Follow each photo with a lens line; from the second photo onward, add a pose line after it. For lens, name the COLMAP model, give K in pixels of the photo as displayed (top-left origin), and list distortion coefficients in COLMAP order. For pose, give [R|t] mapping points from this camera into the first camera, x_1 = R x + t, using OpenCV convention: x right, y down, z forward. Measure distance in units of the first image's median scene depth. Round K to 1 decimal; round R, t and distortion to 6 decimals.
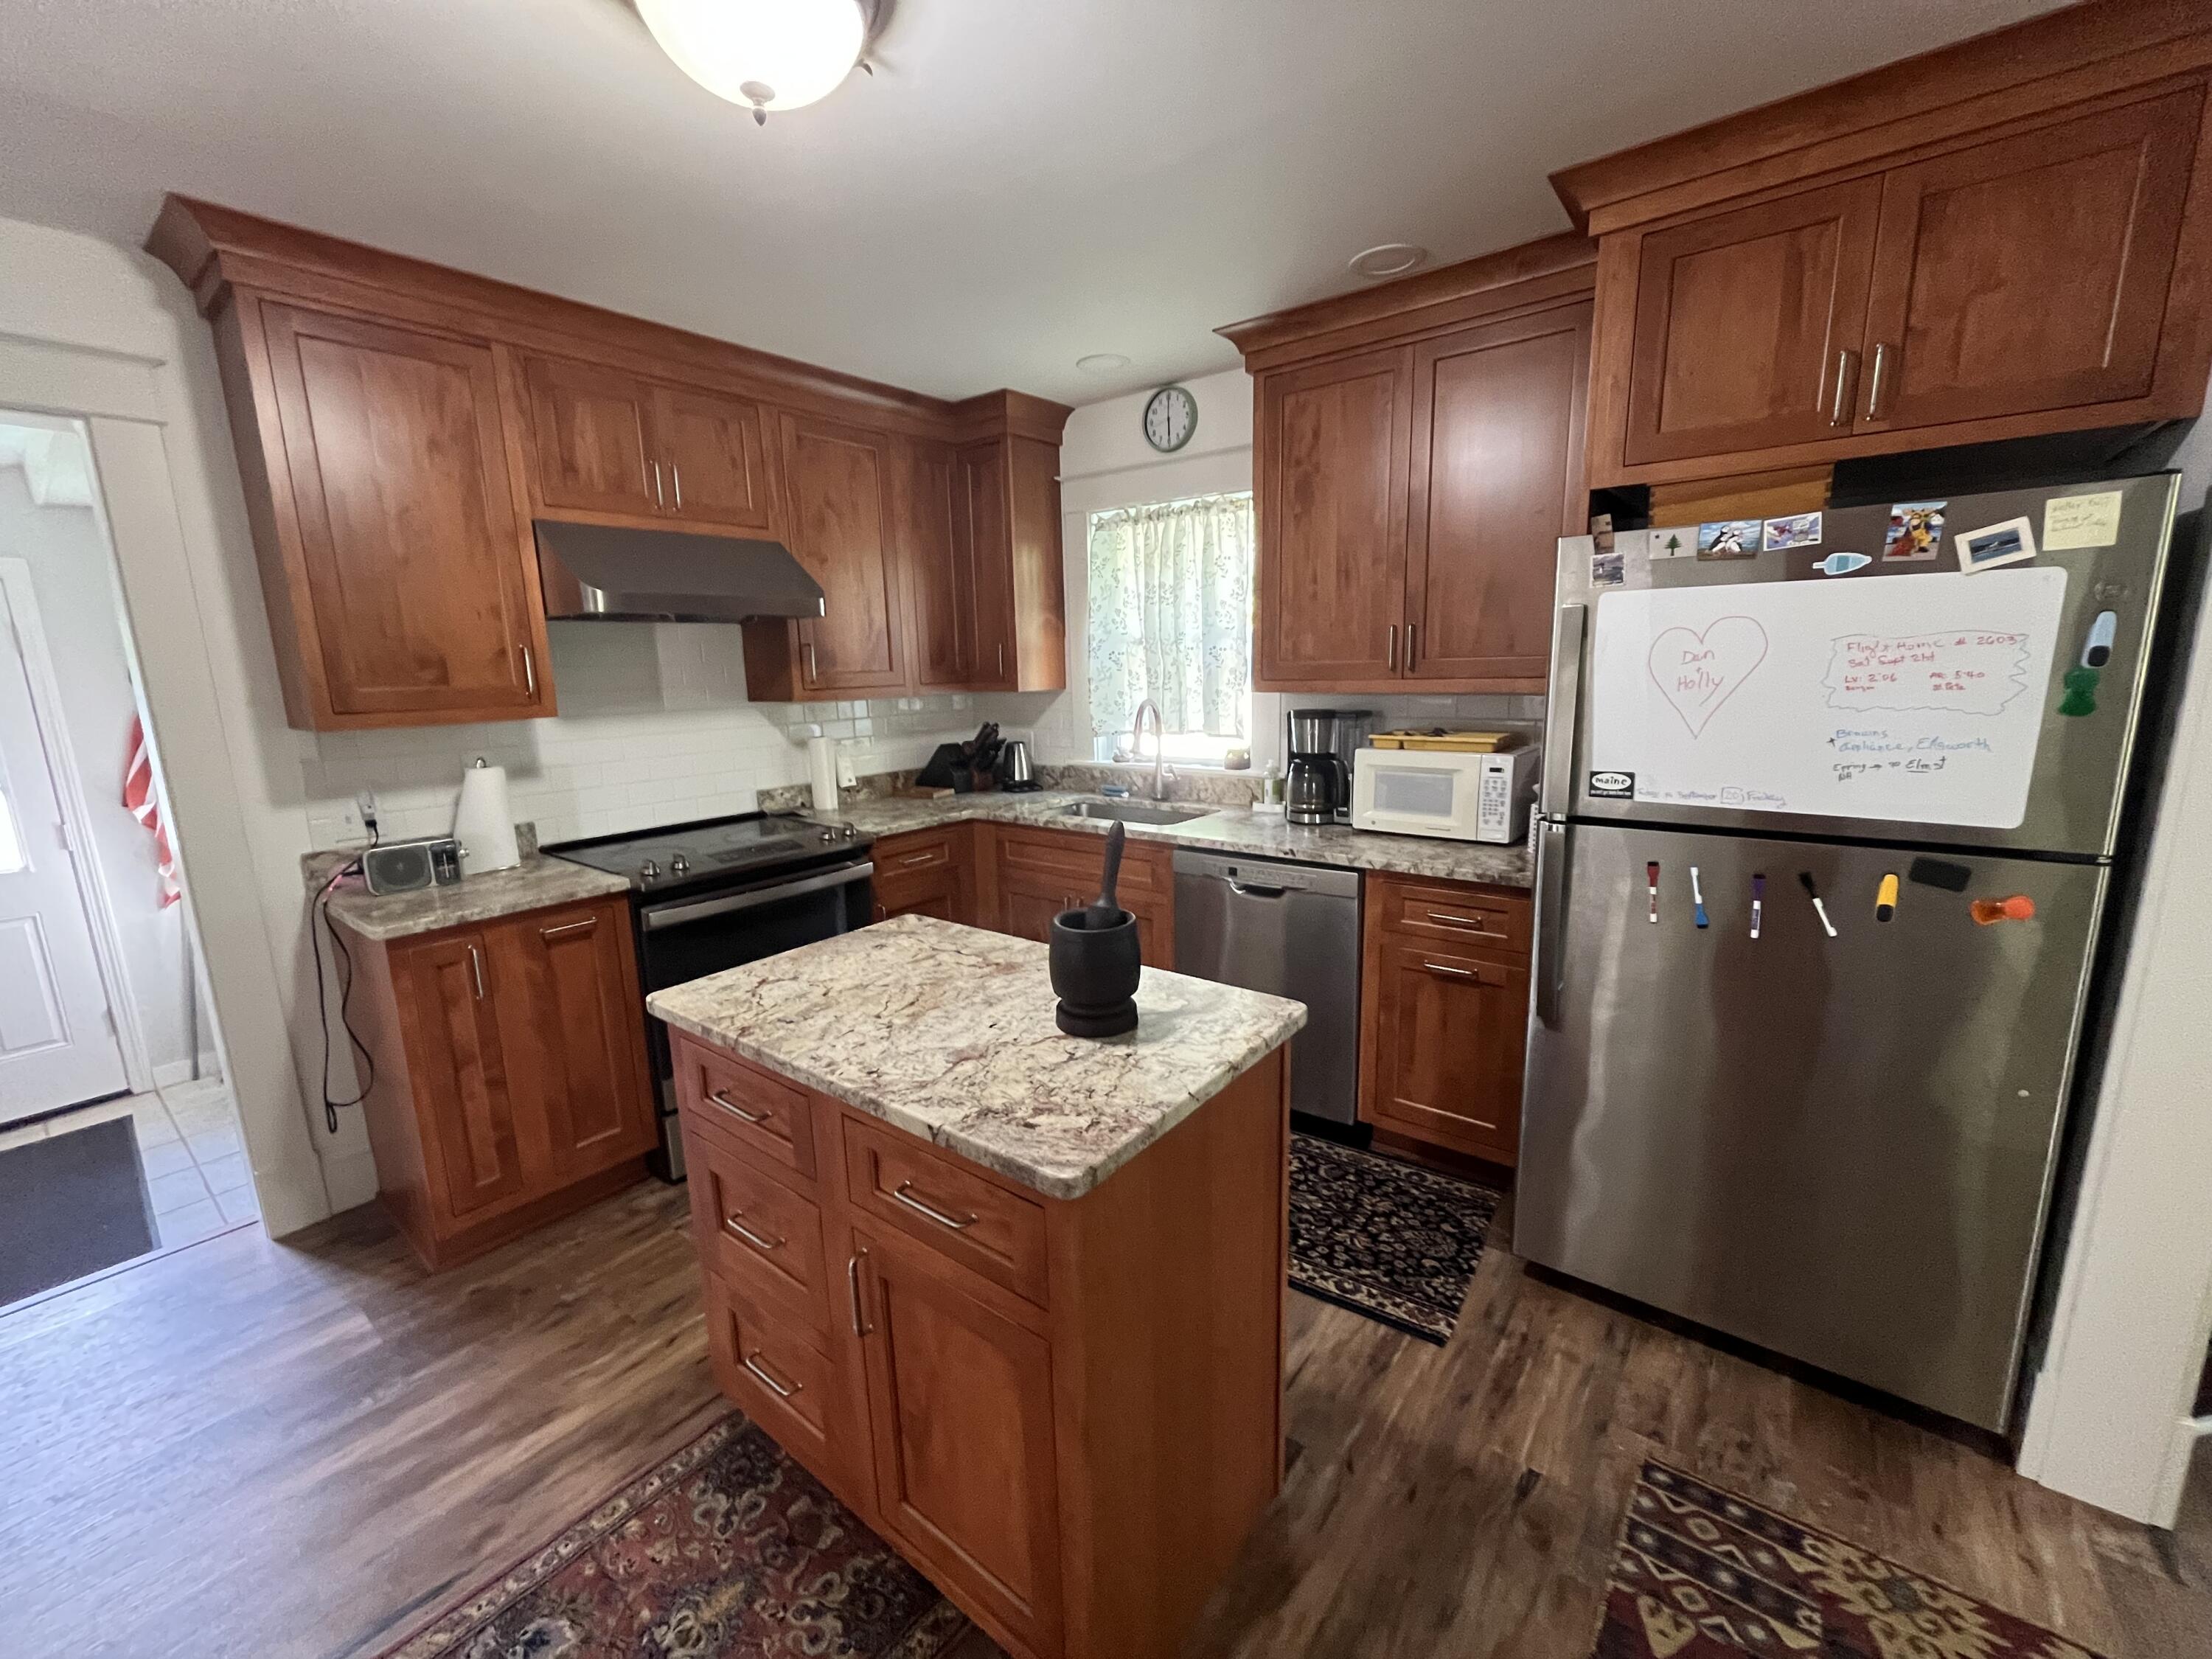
lens RADIAL K [[895.4, 0, 1091.2], [0, 895.4, 833.5], [0, 0, 1]] dist [-0.001670, -0.000506]
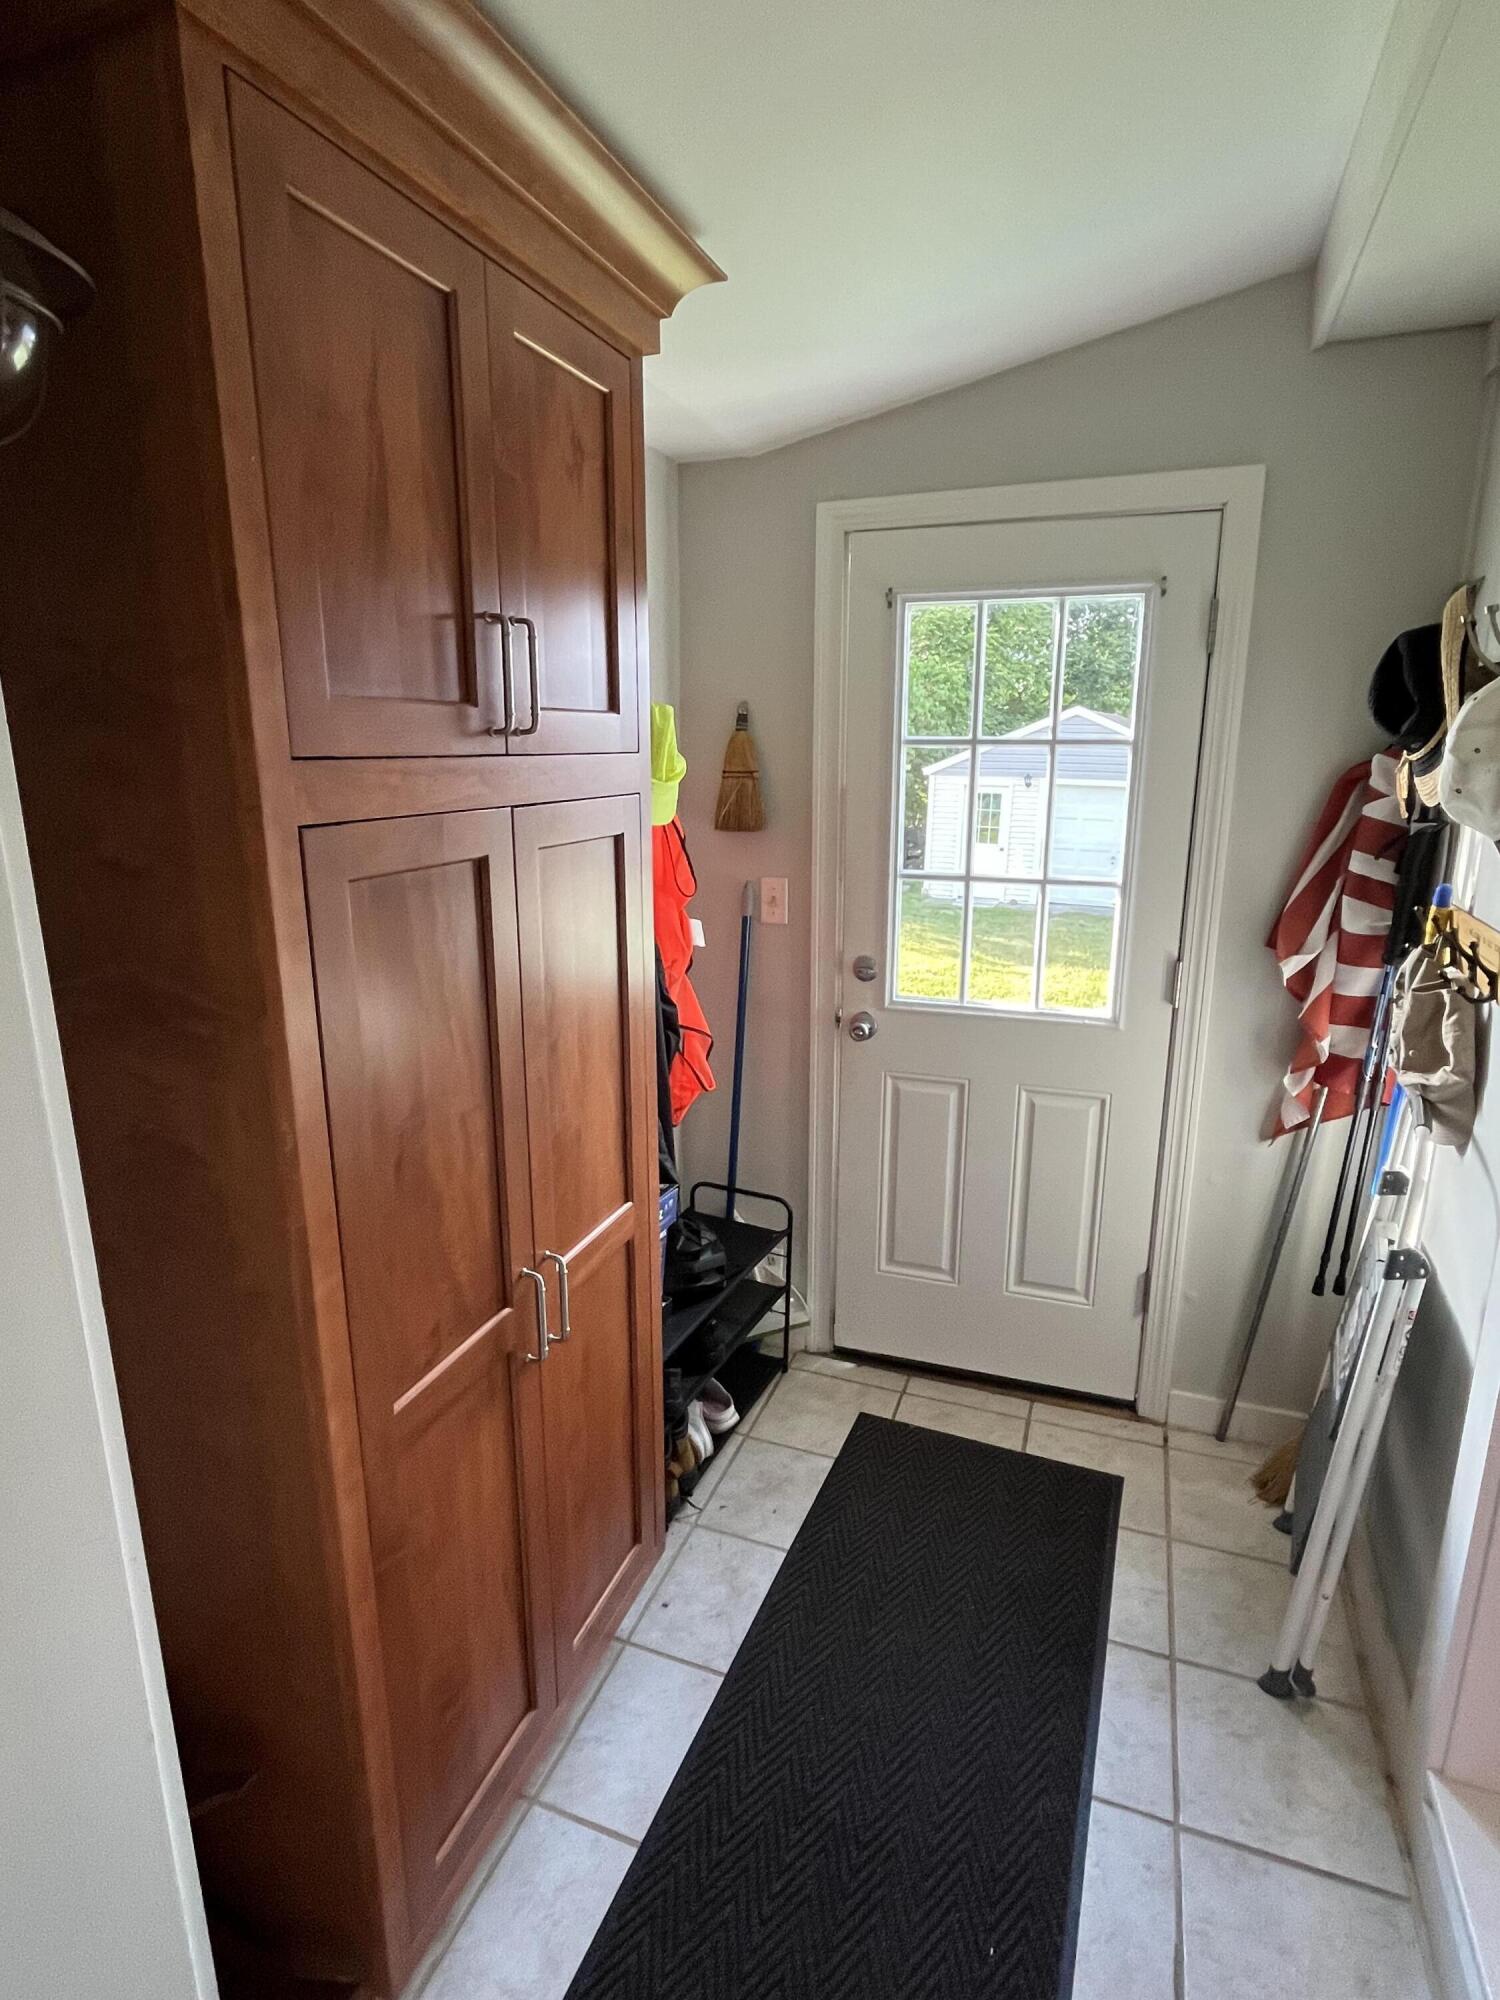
lens RADIAL K [[1035.6, 0, 753.0], [0, 1035.6, 989.2], [0, 0, 1]] dist [-0.000850, -0.001217]
pose [[0.301362, 0.248463, -0.920569, -0.993338], [-0.192123, 0.961475, 0.196610, -0.110154], [0.933954, 0.117611, 0.337487, 0.840411]]
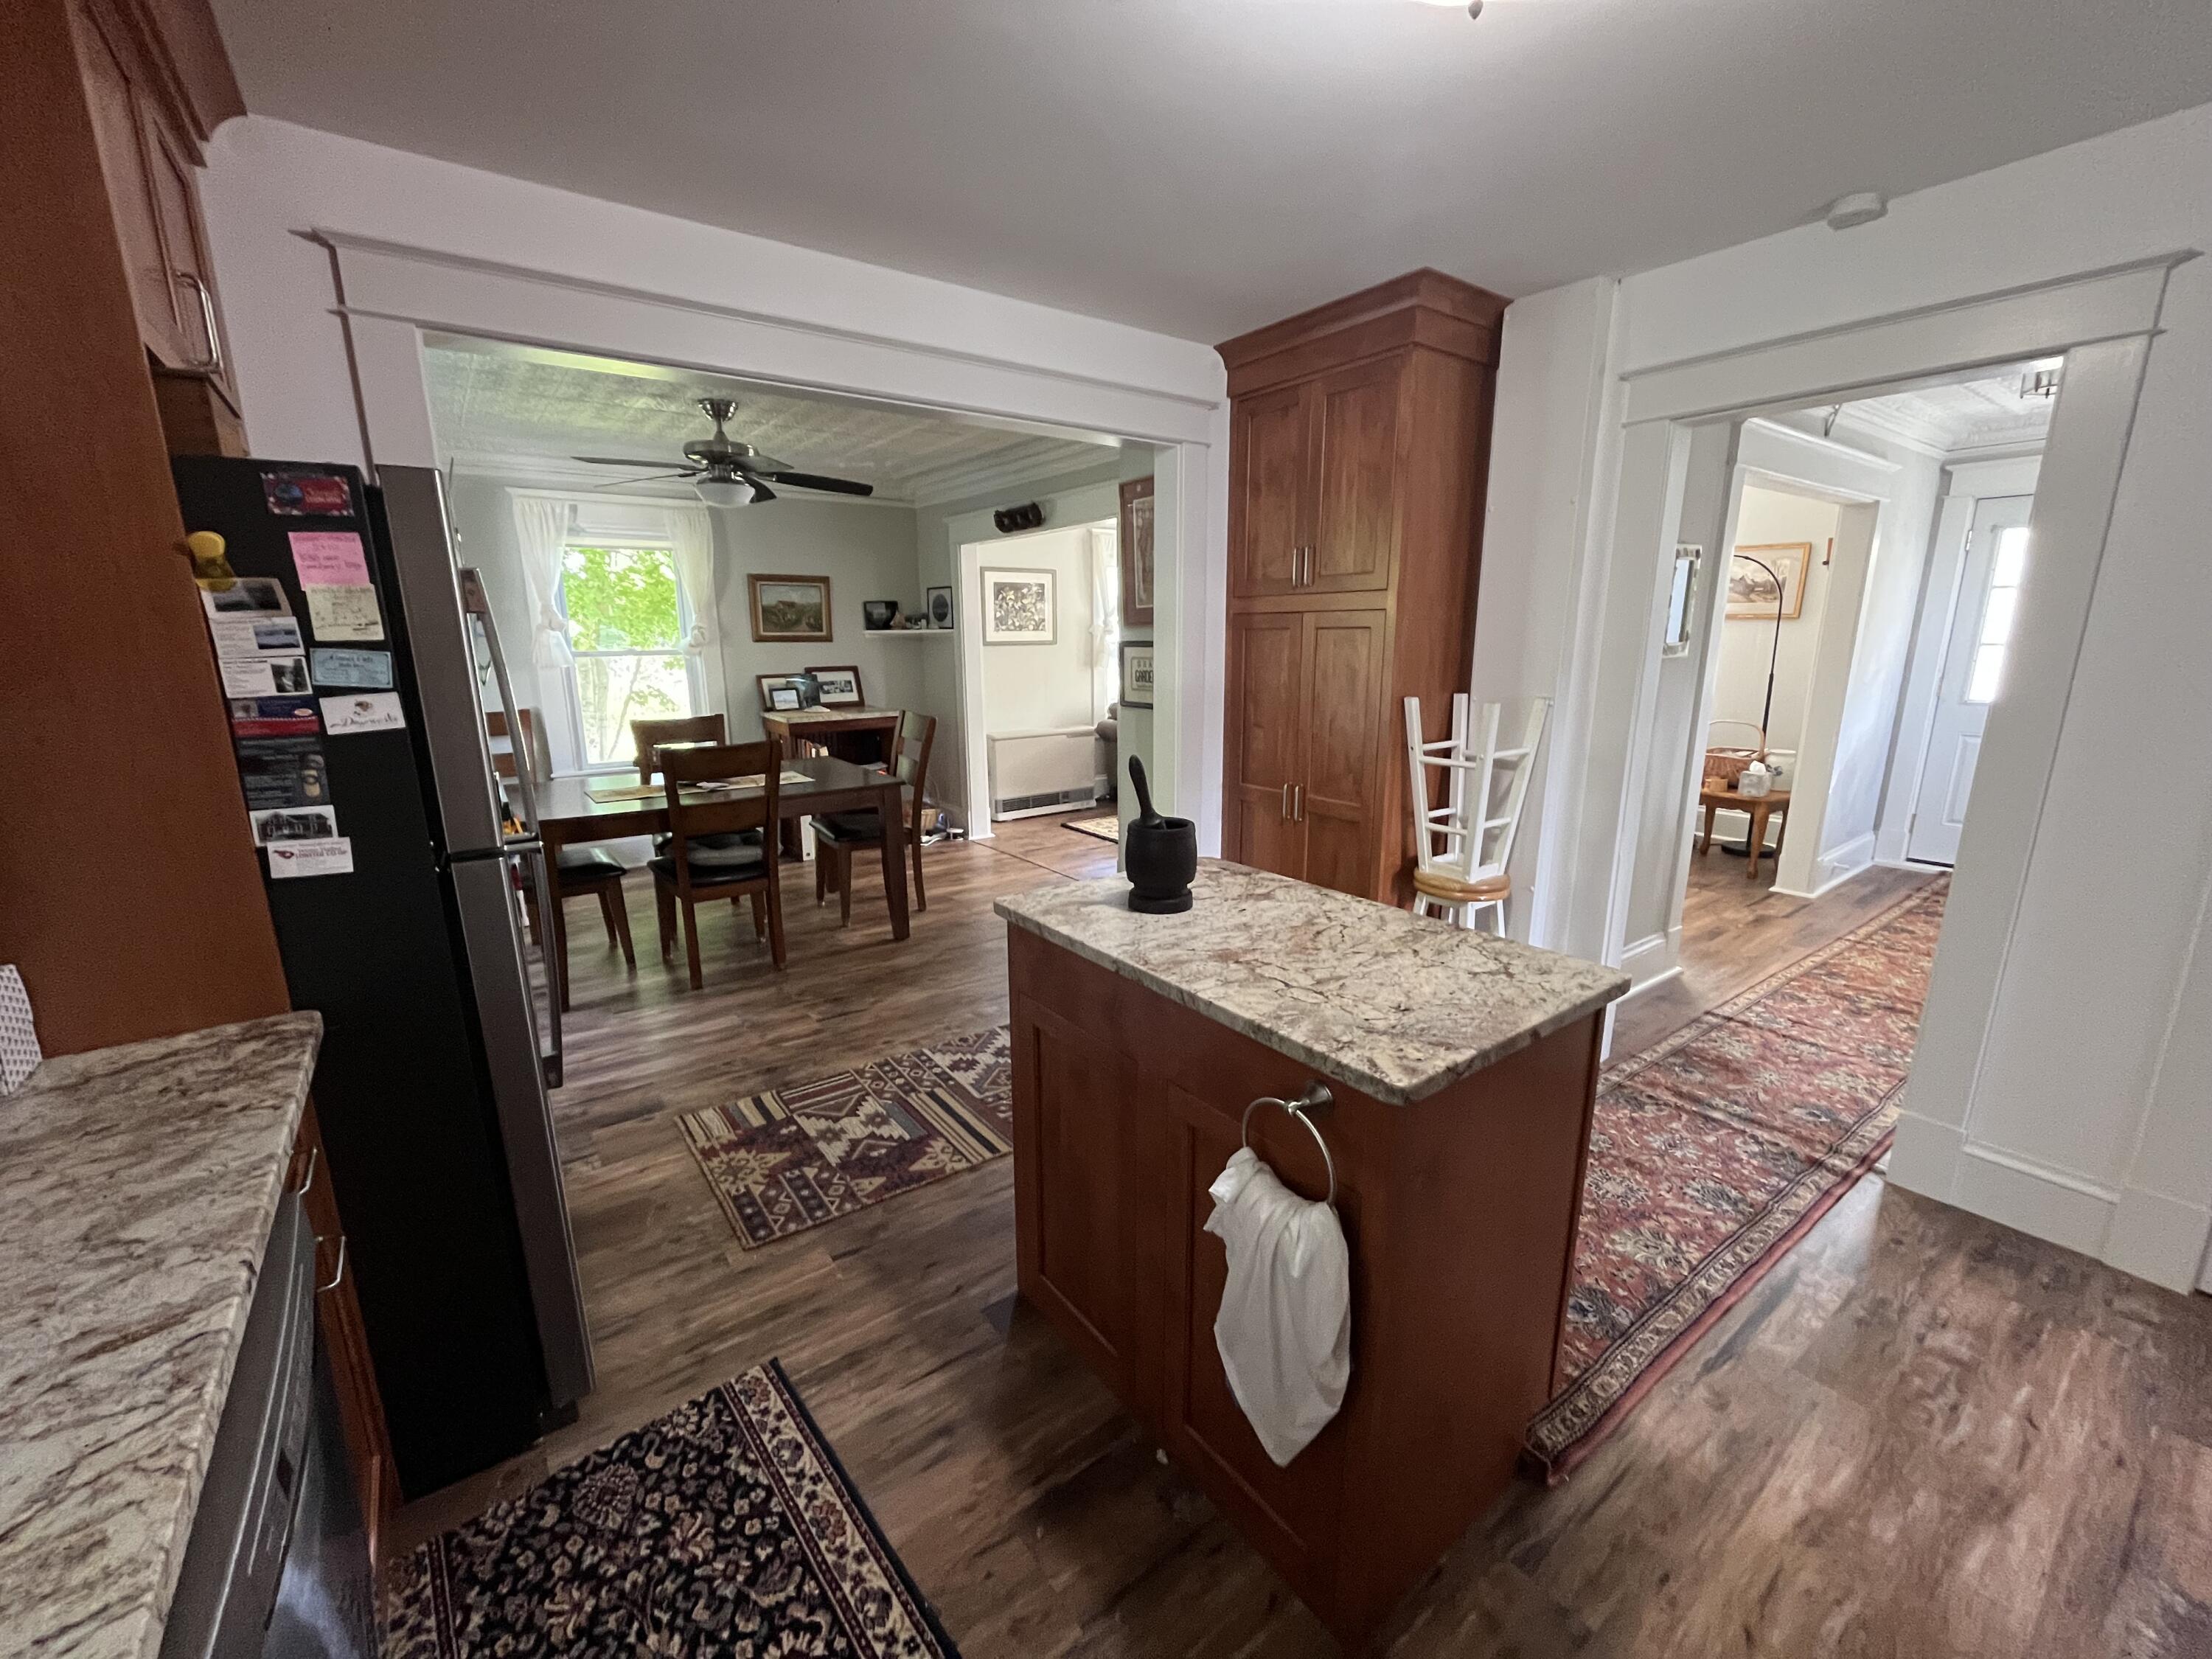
lens RADIAL K [[895.4, 0, 1094.7], [0, 895.4, 836.6], [0, 0, 1]] dist [-0.001670, -0.000506]
pose [[-0.964058, -0.023556, 0.264647, -0.153883], [0.084765, 0.916742, 0.390384, -0.248118], [-0.251808, 0.398786, -0.881795, 1.359612]]
